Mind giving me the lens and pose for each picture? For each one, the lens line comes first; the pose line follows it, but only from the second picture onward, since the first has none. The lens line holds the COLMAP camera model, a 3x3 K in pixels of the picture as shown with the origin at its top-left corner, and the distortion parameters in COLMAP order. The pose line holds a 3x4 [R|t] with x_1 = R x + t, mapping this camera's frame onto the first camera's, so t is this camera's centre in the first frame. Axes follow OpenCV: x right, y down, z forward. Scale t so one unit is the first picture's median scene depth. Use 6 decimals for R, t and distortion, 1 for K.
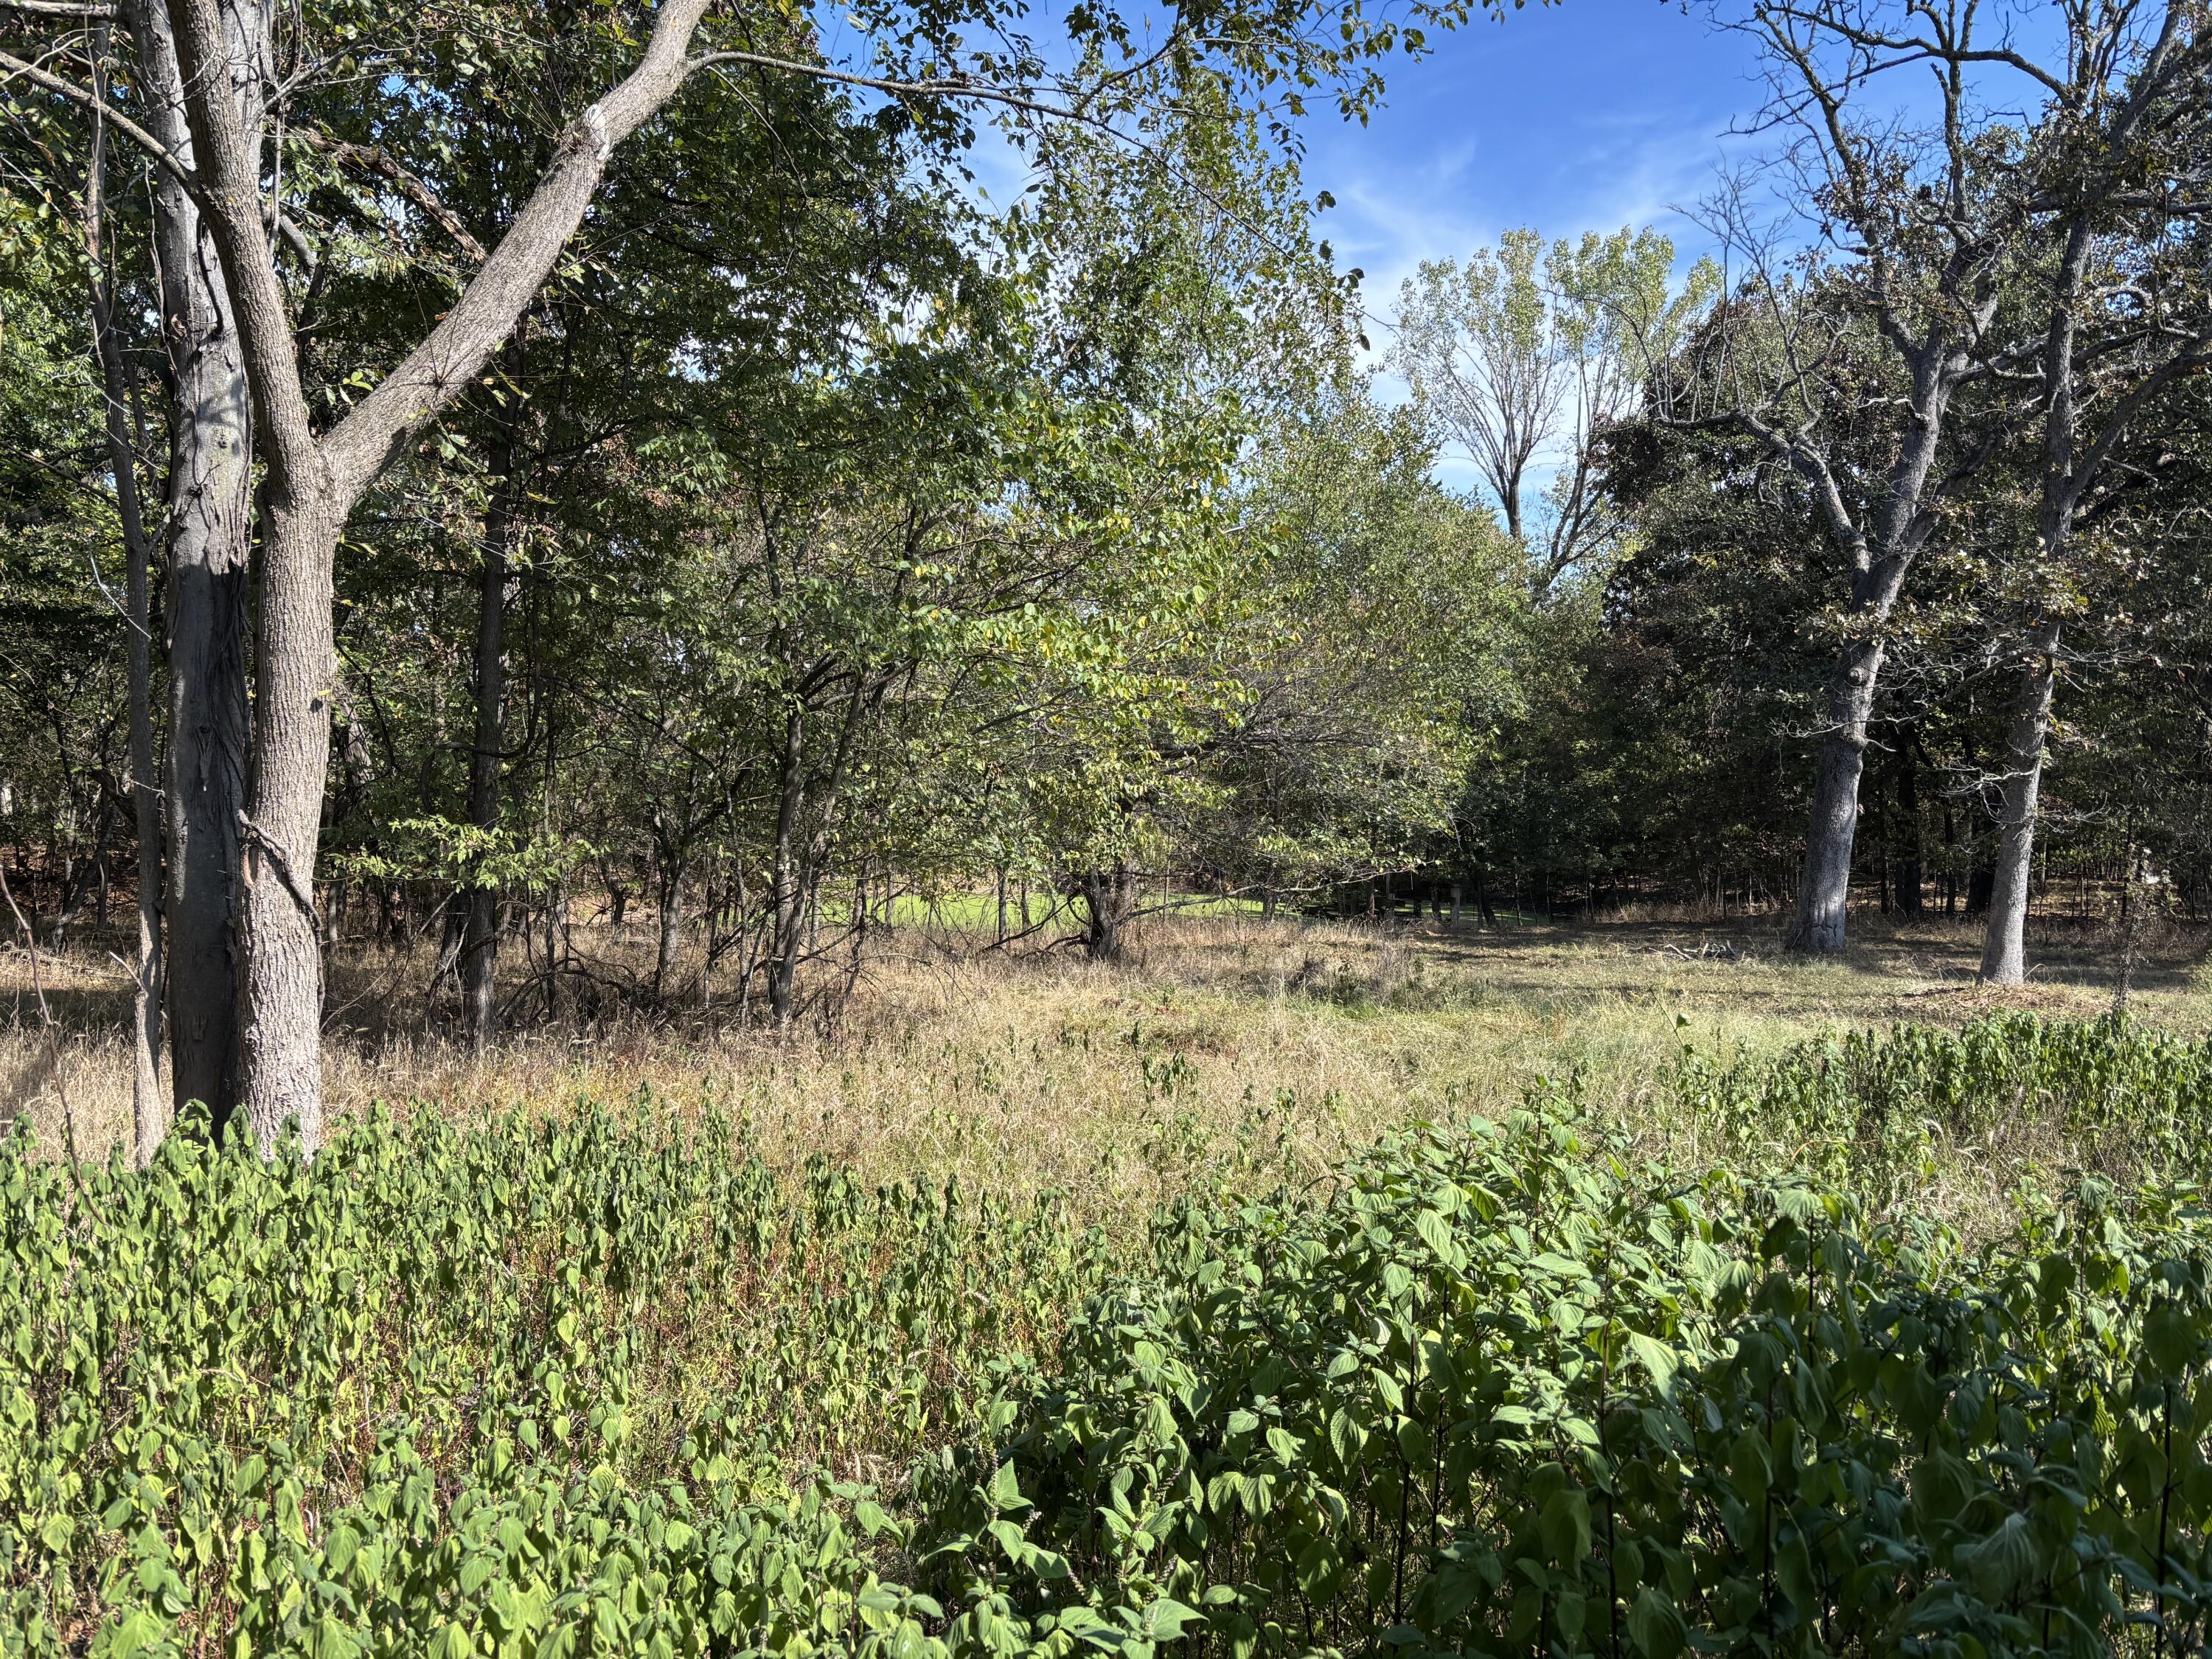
lens RADIAL K [[1643.0, 0, 1117.6], [0, 1643.0, 844.7], [0, 0, 1]] dist [0.052379, -0.076293]
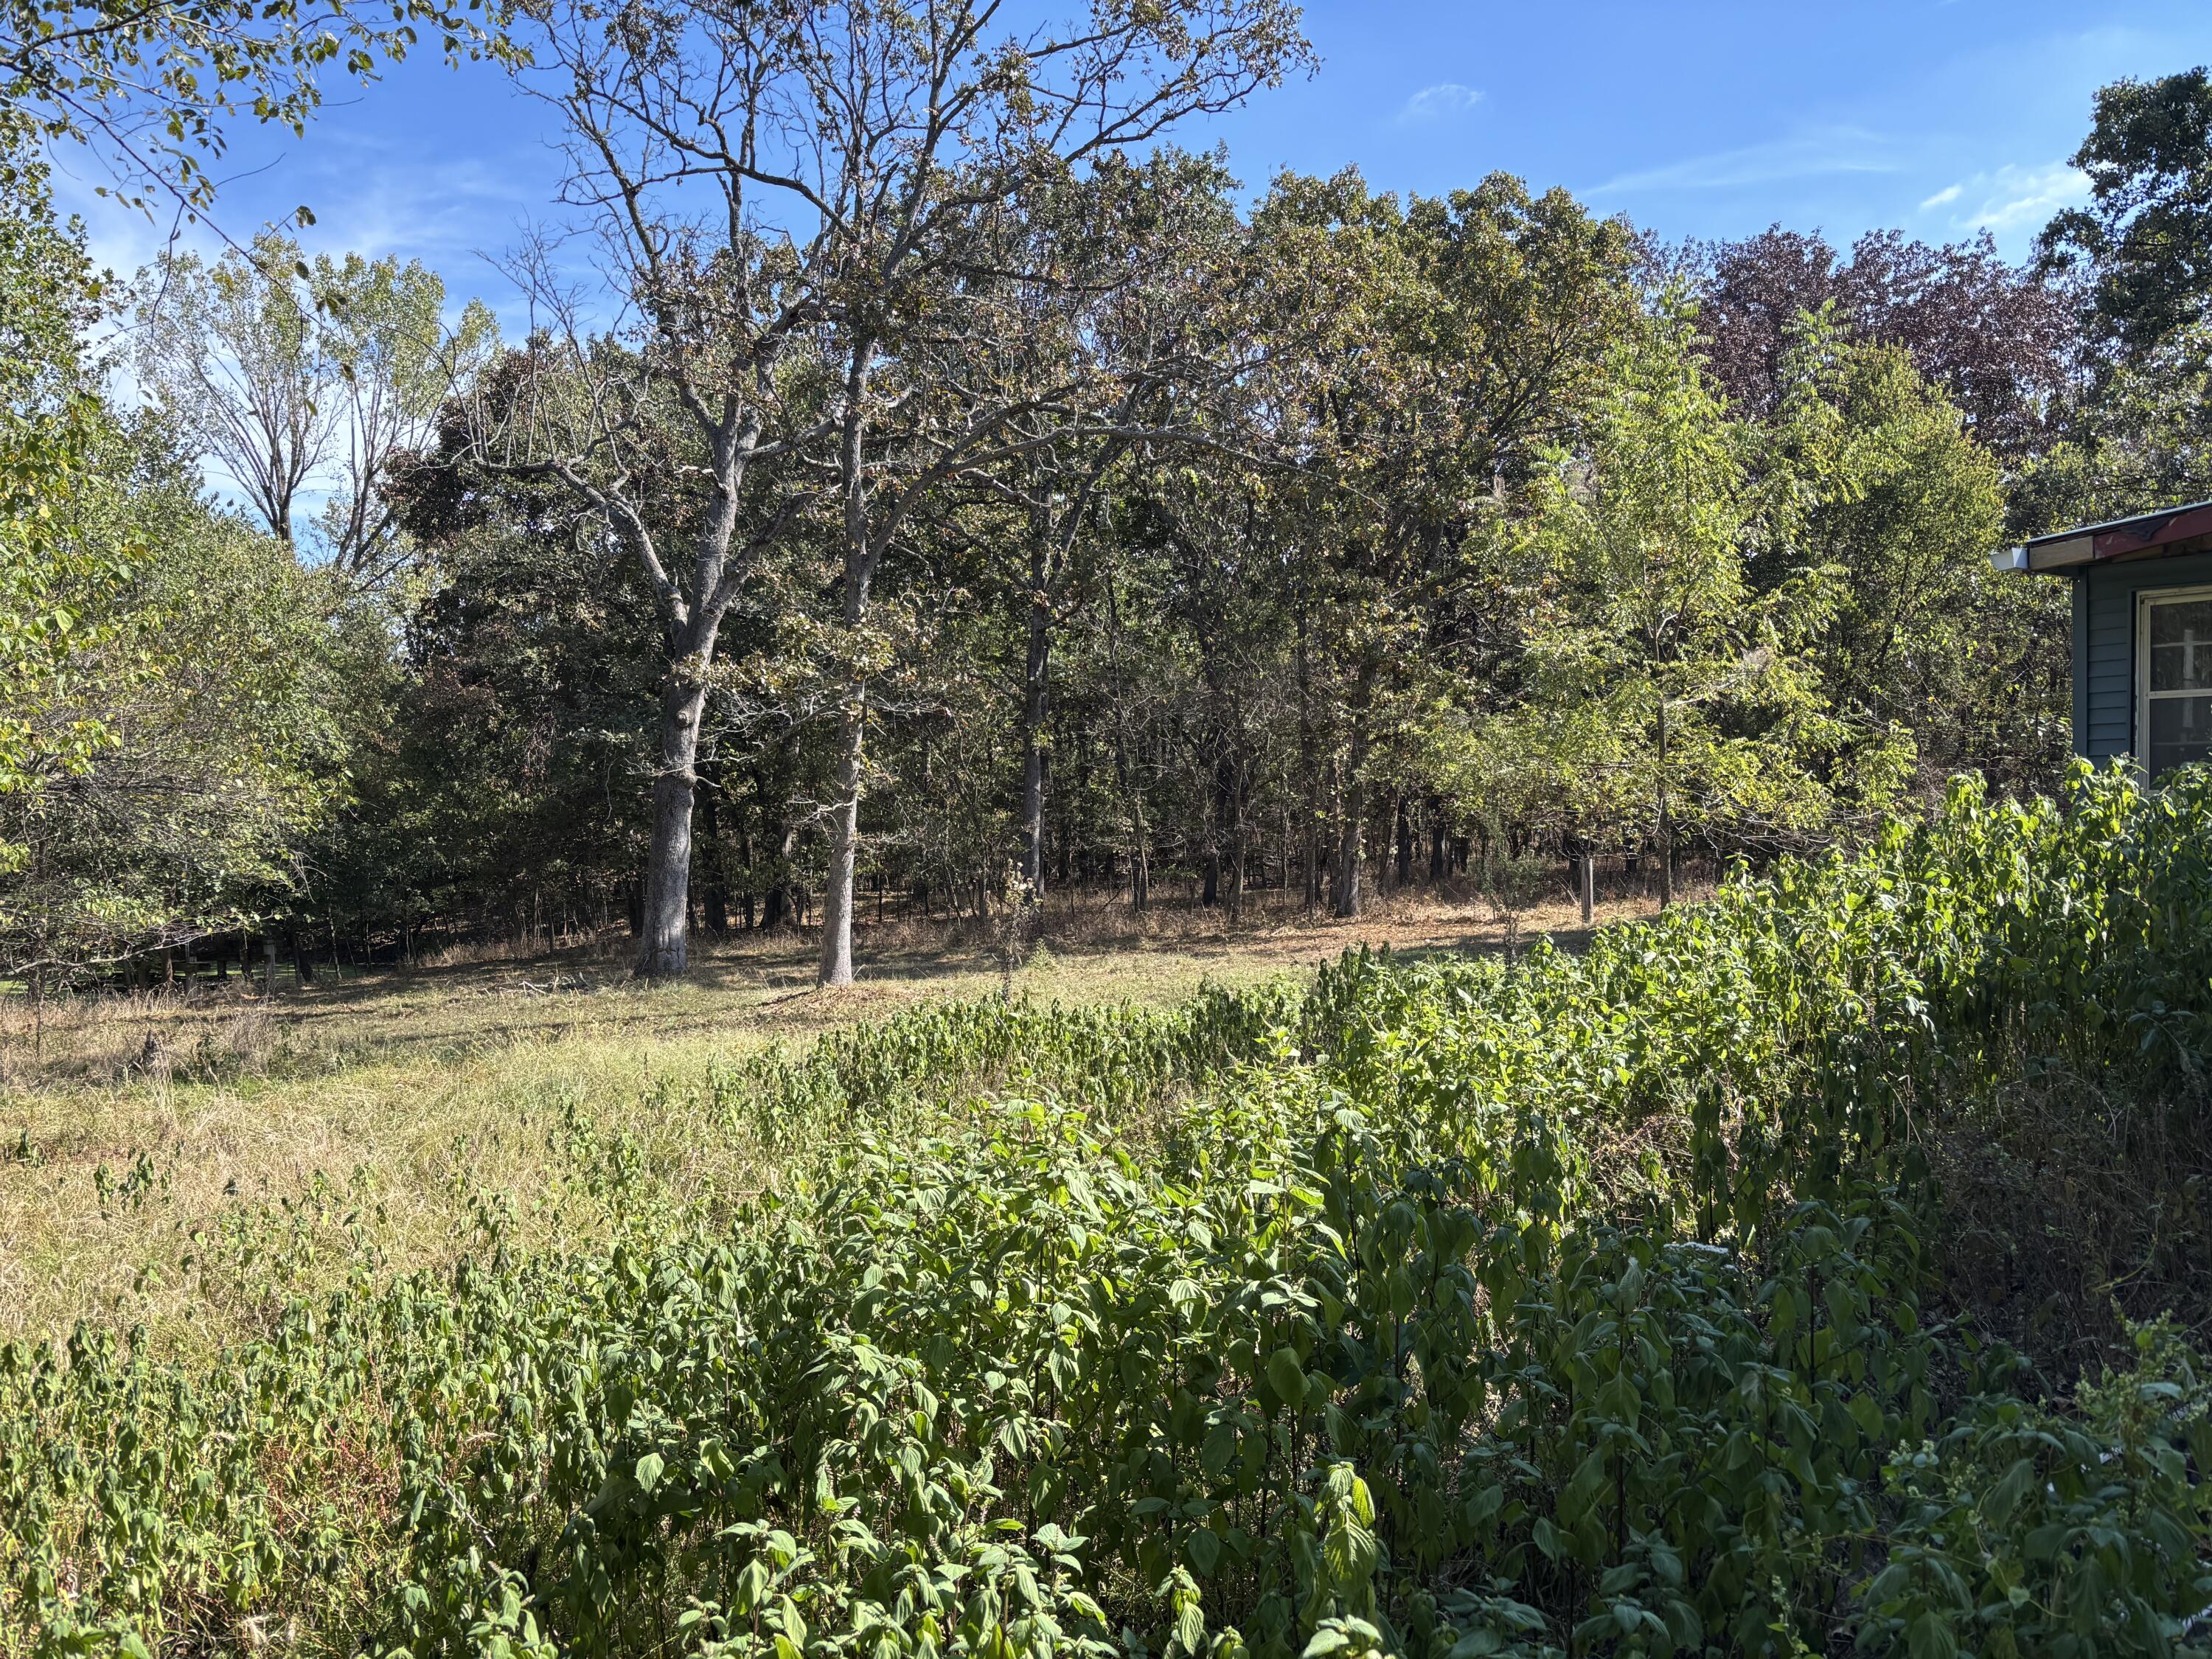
lens RADIAL K [[1677.9, 0, 1106.3], [0, 1677.9, 917.2], [0, 0, 1]] dist [-0.055654, 0.005062]
pose [[0.724289, -0.073306, 0.685588, -0.115288], [0.057266, 0.997292, 0.046135, -0.006332], [-0.687114, 0.005846, 0.726526, 0.009993]]
